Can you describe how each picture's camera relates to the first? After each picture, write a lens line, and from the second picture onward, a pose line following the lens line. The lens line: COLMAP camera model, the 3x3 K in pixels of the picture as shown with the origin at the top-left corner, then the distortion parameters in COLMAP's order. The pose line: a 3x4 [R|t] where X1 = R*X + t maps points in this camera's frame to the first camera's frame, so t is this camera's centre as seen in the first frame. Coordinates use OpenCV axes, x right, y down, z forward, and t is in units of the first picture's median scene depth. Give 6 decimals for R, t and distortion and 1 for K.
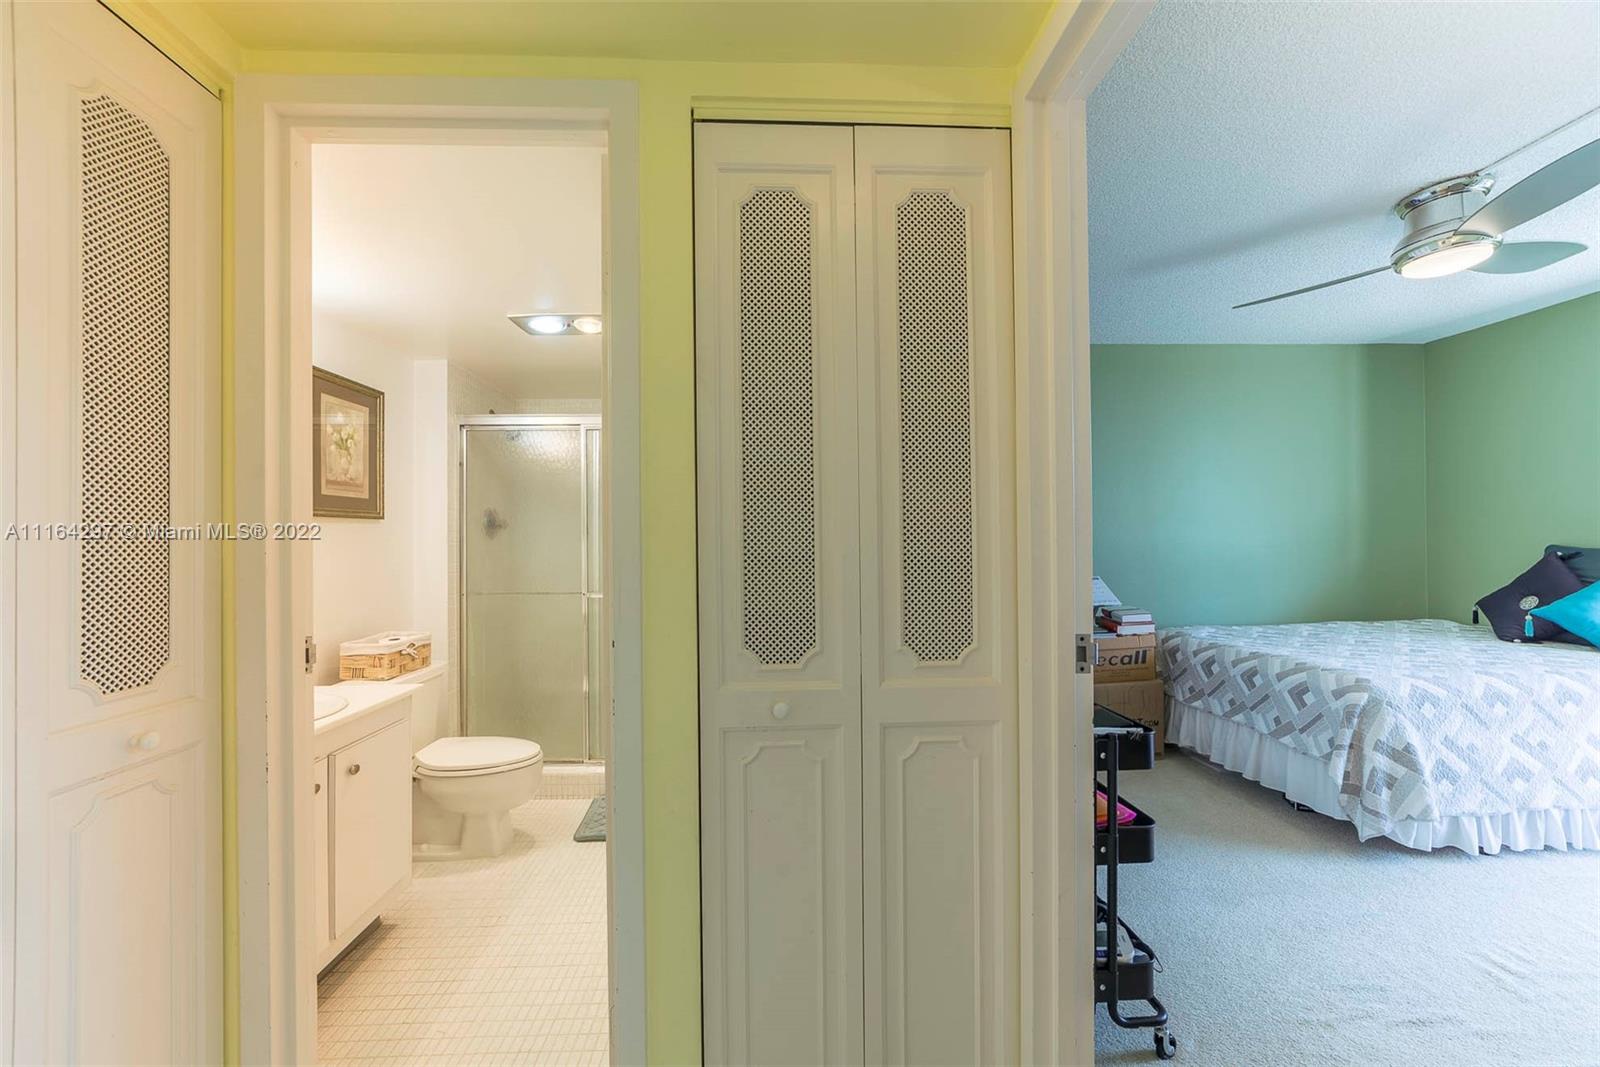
lens RADIAL K [[618.9, 0, 791.0], [0, 618.9, 537.1], [0, 0, 1]] dist [-0.018222, 0.007039]
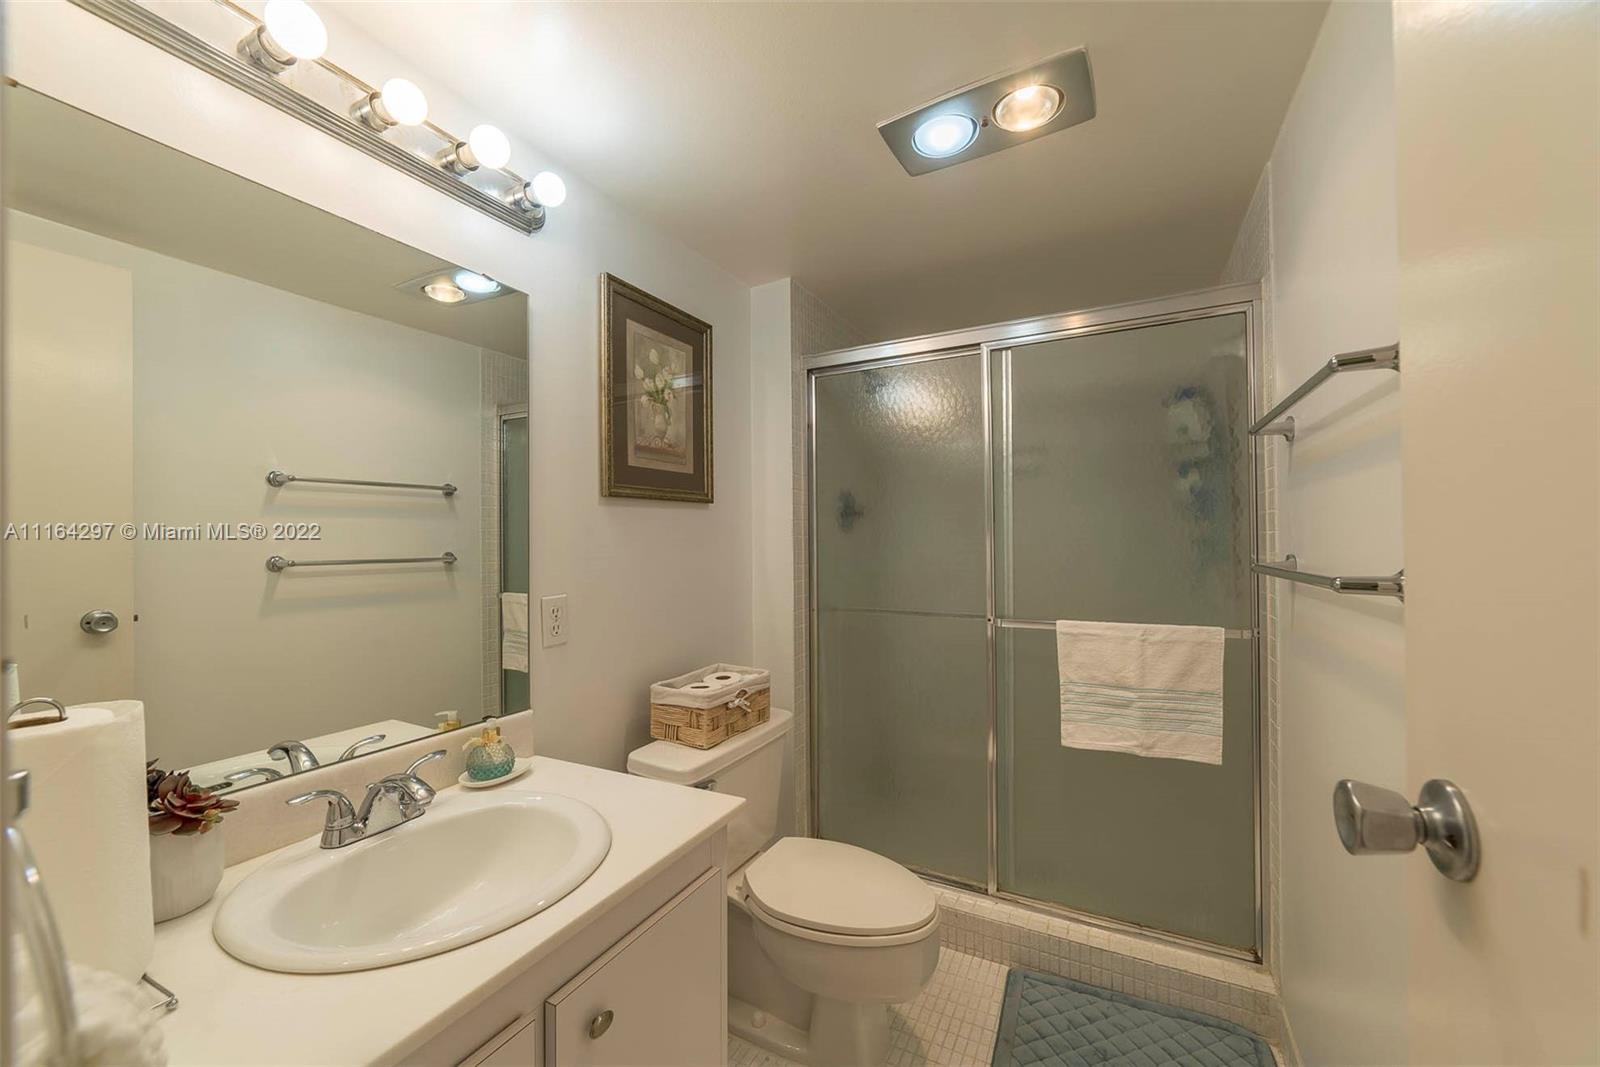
lens RADIAL K [[618.9, 0, 791.0], [0, 618.9, 537.1], [0, 0, 1]] dist [-0.018222, 0.007039]
pose [[0.863724, -0.004510, -0.503945, -0.236644], [0.007086, 0.999970, 0.003195, 0.008834], [0.503916, -0.006331, 0.863730, 0.451532]]
